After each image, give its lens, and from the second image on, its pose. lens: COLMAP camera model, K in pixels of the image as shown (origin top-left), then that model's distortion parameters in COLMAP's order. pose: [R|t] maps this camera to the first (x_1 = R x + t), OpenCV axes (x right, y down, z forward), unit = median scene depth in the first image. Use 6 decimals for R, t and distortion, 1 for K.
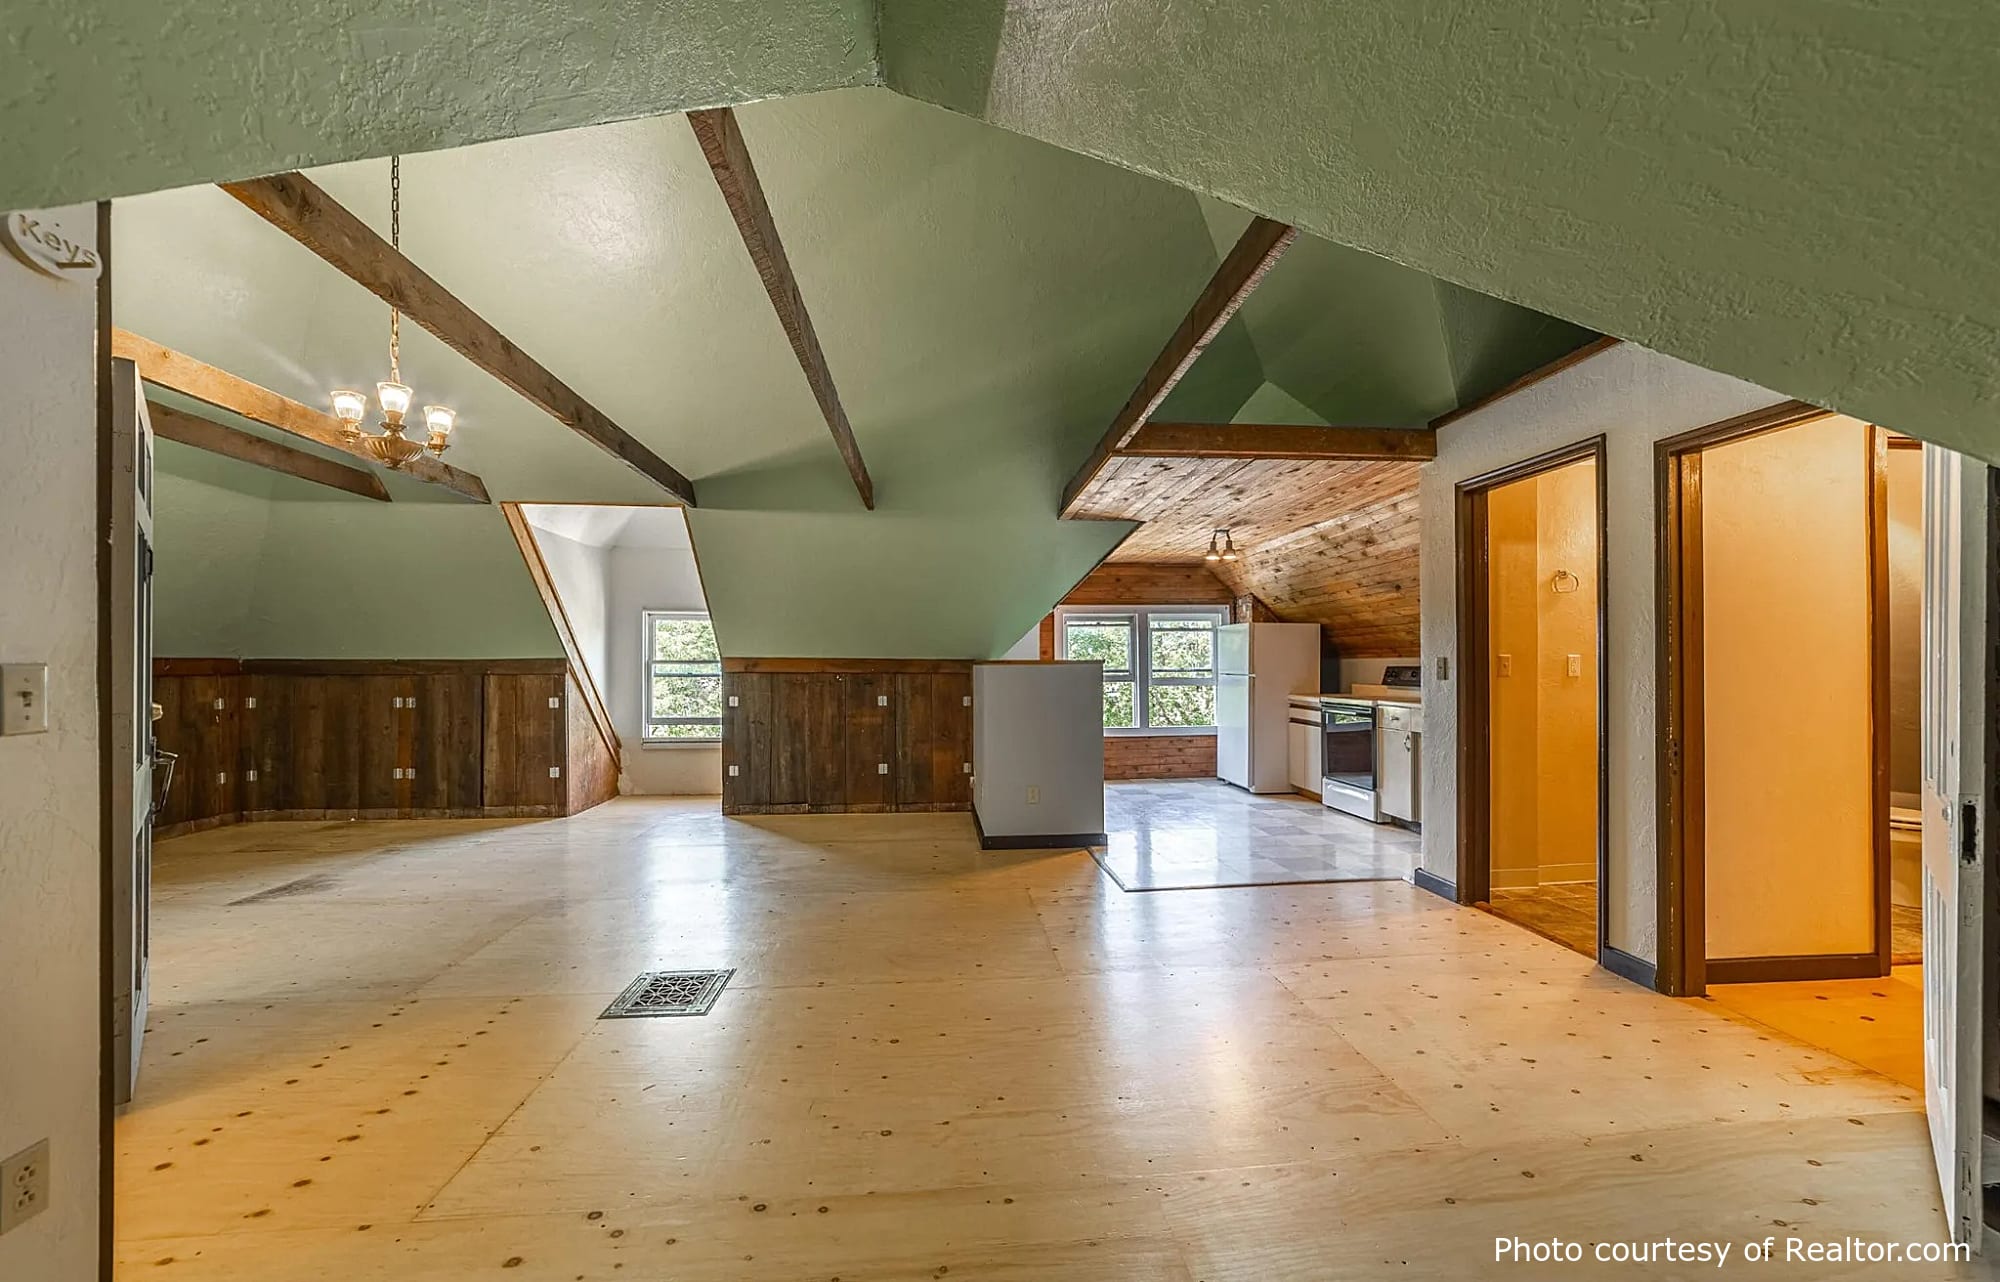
lens RADIAL K [[787.8, 0, 1004.7], [0, 787.8, 659.3], [0, 0, 1]] dist [-0.008156, 0.000359]
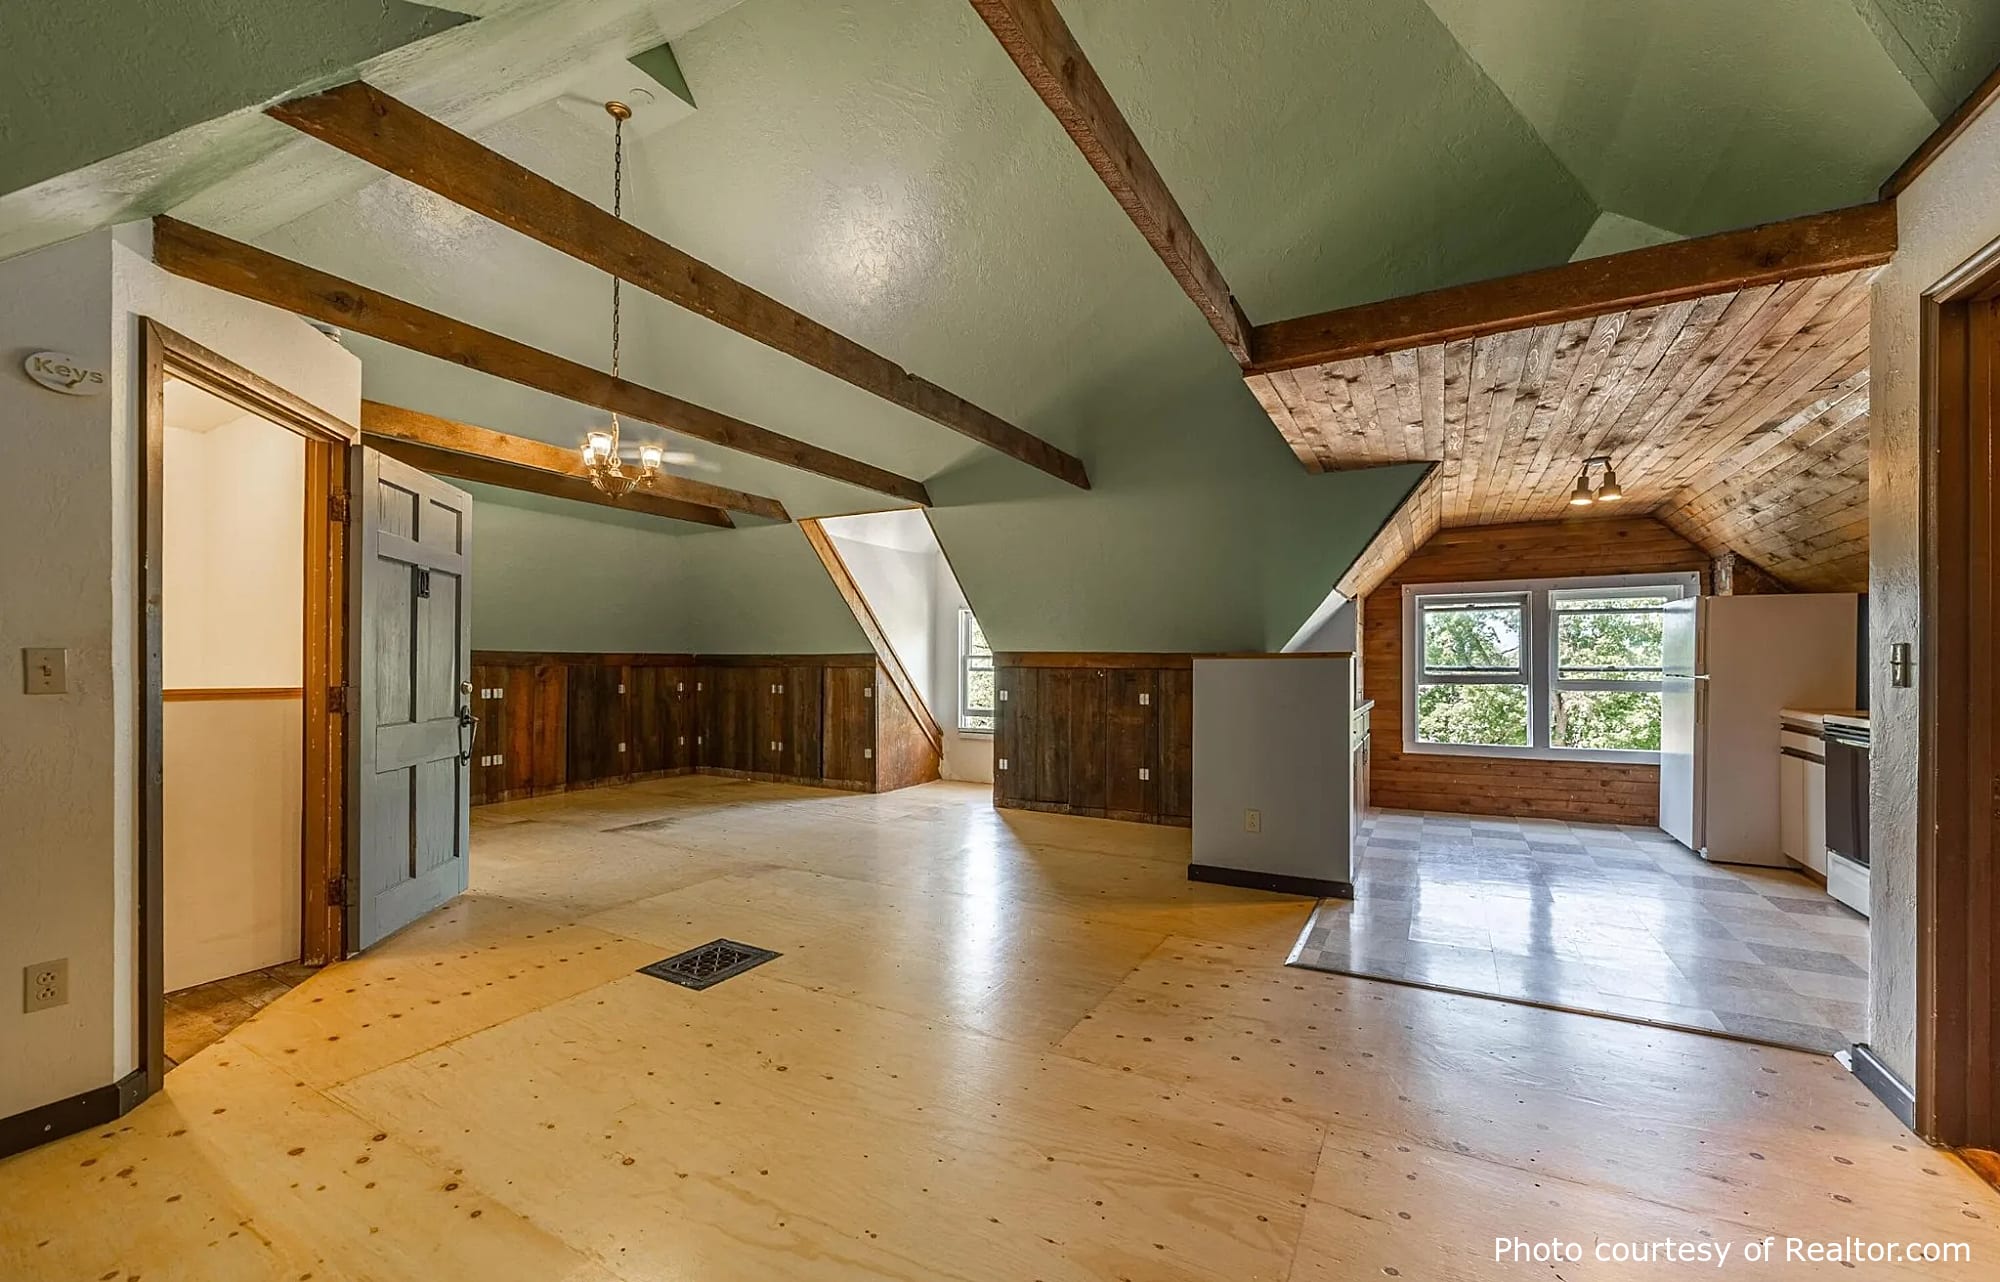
lens RADIAL K [[795.0, 0, 984.0], [0, 795.0, 659.2], [0, 0, 1]] dist [-0.029360, 0.013196]
pose [[0.820836, 0.001698, -0.571161, 0.221900], [-0.000097, 0.999996, 0.002833, 0.004231], [0.571164, -0.002270, 0.820833, 0.151388]]
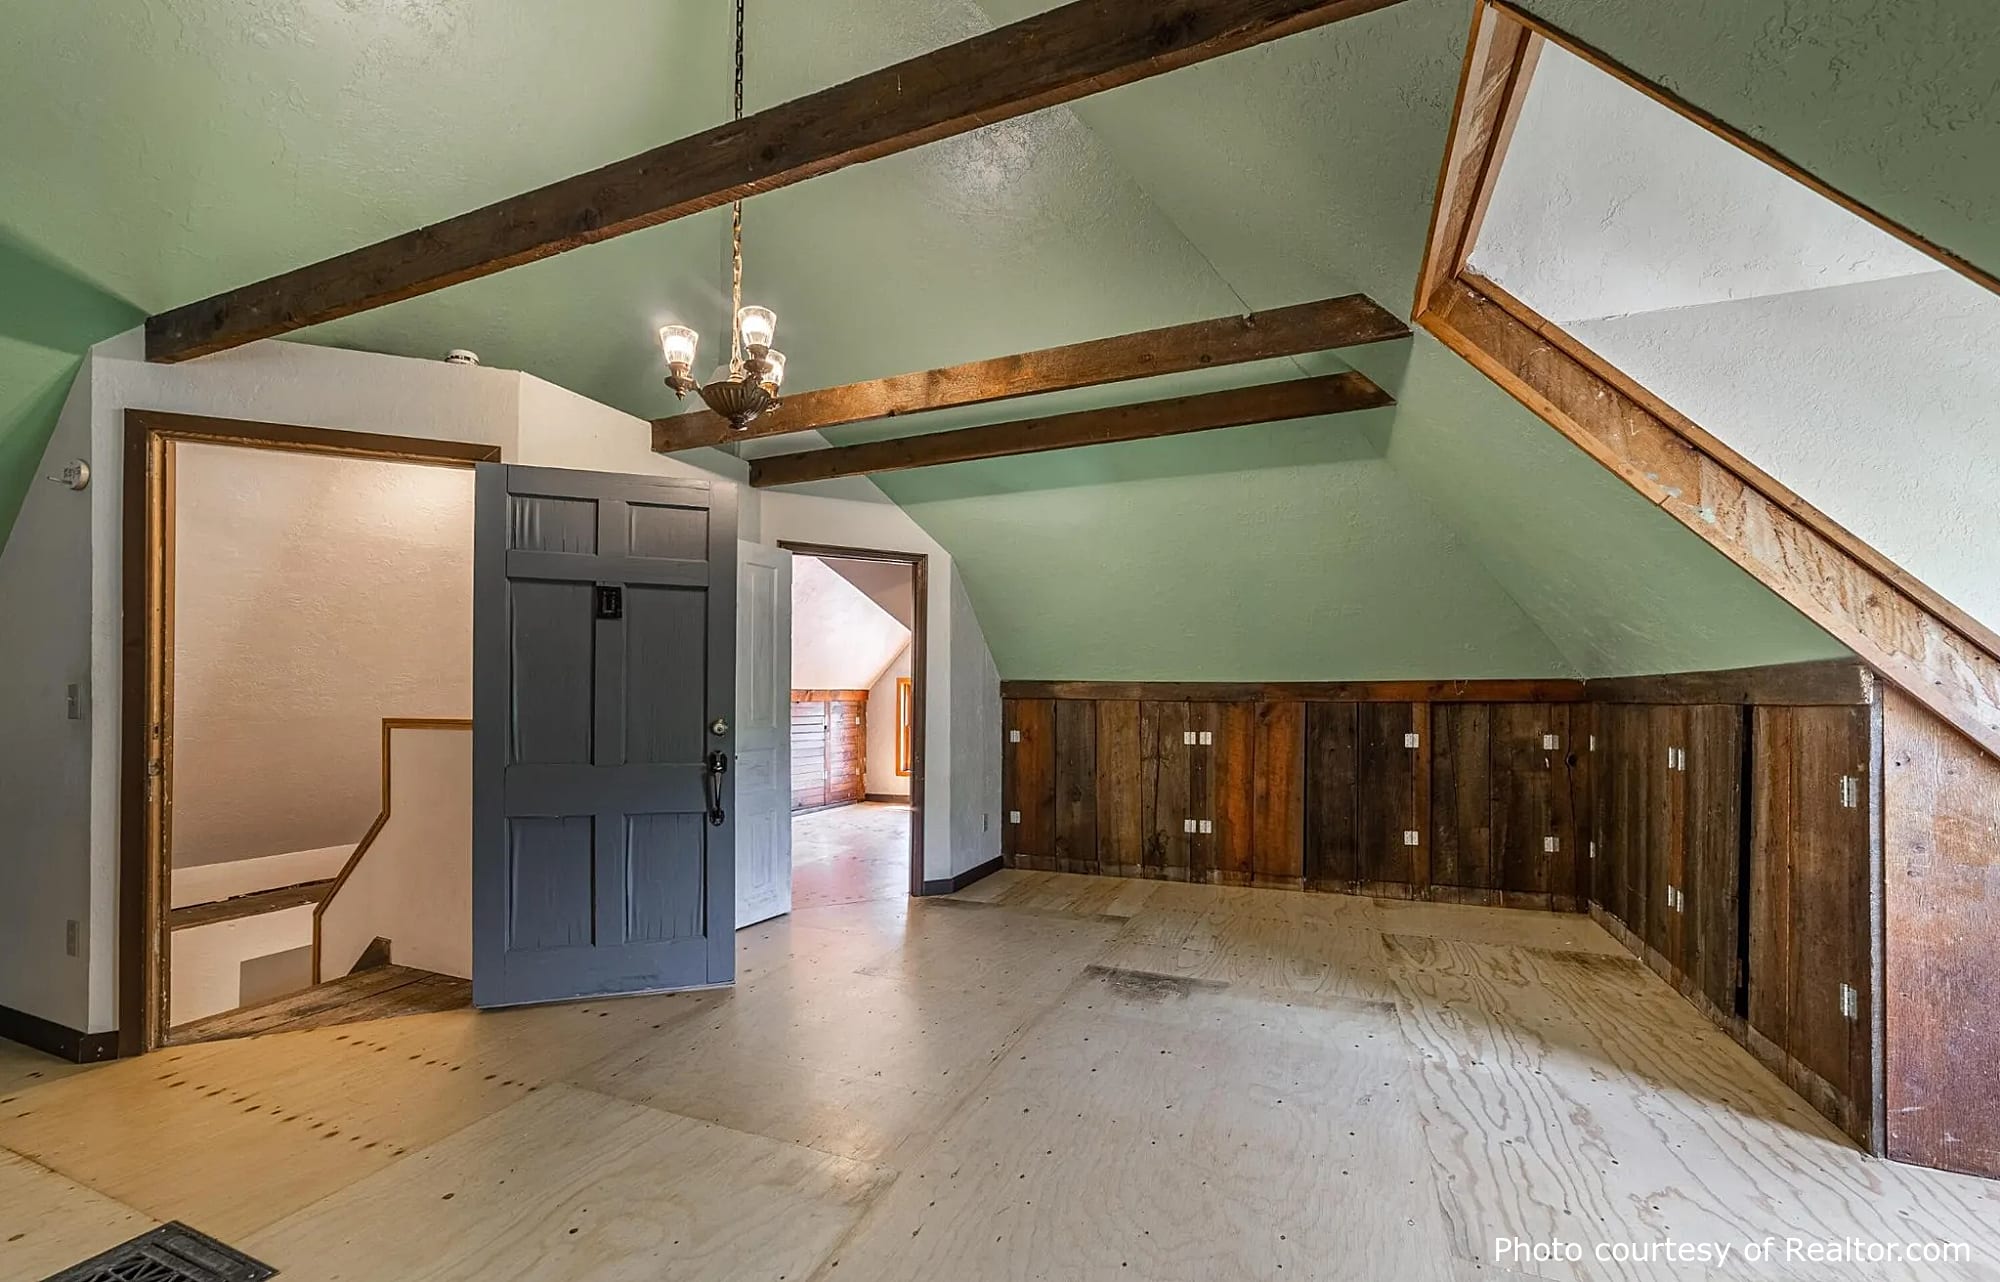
lens RADIAL K [[780.0, 0, 1006.1], [0, 780.0, 683.5], [0, 0, 1]] dist [-0.021896, 0.000101]
pose [[-0.442275, -0.017383, -0.896711, -0.125432], [0.007101, 0.999713, -0.022882, 0.014530], [0.896852, -0.016488, -0.442024, 0.822712]]
